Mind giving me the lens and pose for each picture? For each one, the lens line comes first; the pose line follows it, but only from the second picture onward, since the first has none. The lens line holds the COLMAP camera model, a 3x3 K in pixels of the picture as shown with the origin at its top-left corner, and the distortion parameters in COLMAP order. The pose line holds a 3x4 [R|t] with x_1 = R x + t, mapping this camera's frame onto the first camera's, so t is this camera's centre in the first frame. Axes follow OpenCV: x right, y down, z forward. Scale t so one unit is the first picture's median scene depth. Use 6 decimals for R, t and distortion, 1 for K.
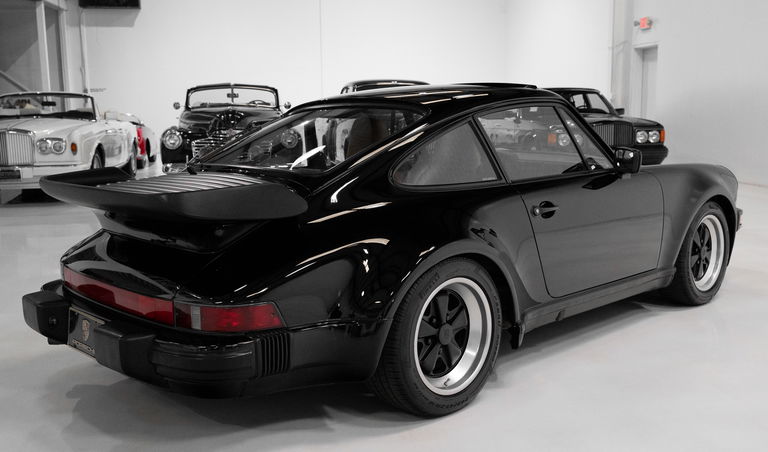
lens RADIAL K [[769.0, 0, 384.0], [0, 769.0, 226.0], [0, 0, 1]] dist [0.002347, -0.006529]
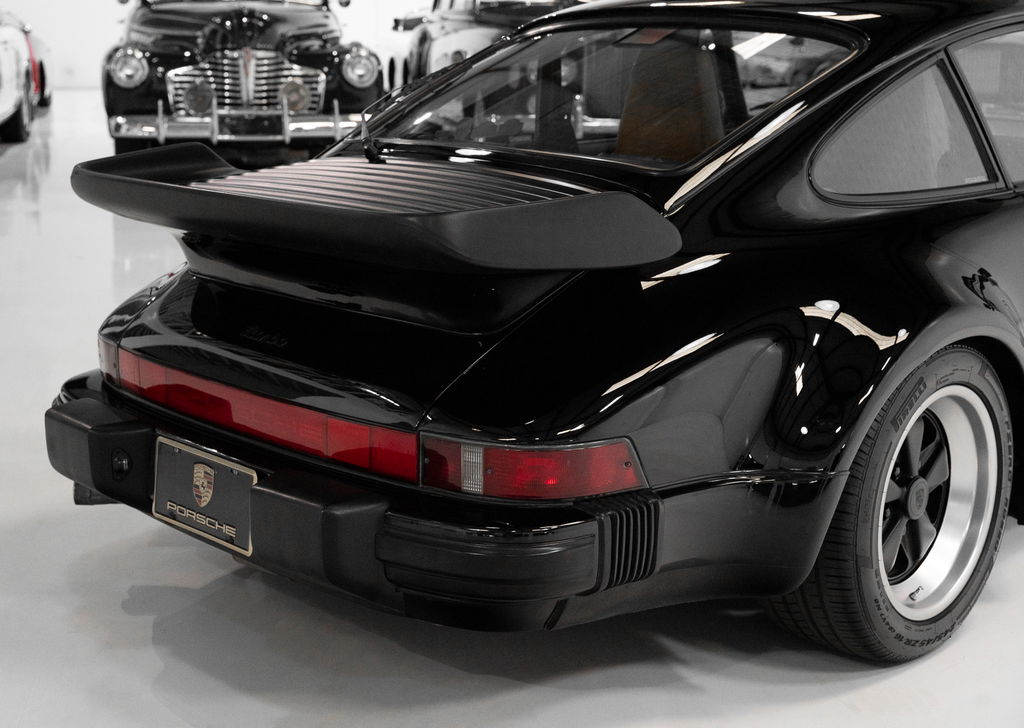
lens RADIAL K [[1499.4, 0, 512.0], [0, 1499.4, 364.0], [0, 0, 1]] dist [-0.011308, 0.006393]
pose [[0.999665, 0.012593, 0.022633, -0.199346], [-0.014427, 0.996465, 0.082760, -0.021215], [-0.021511, -0.083058, 0.996312, 0.050482]]
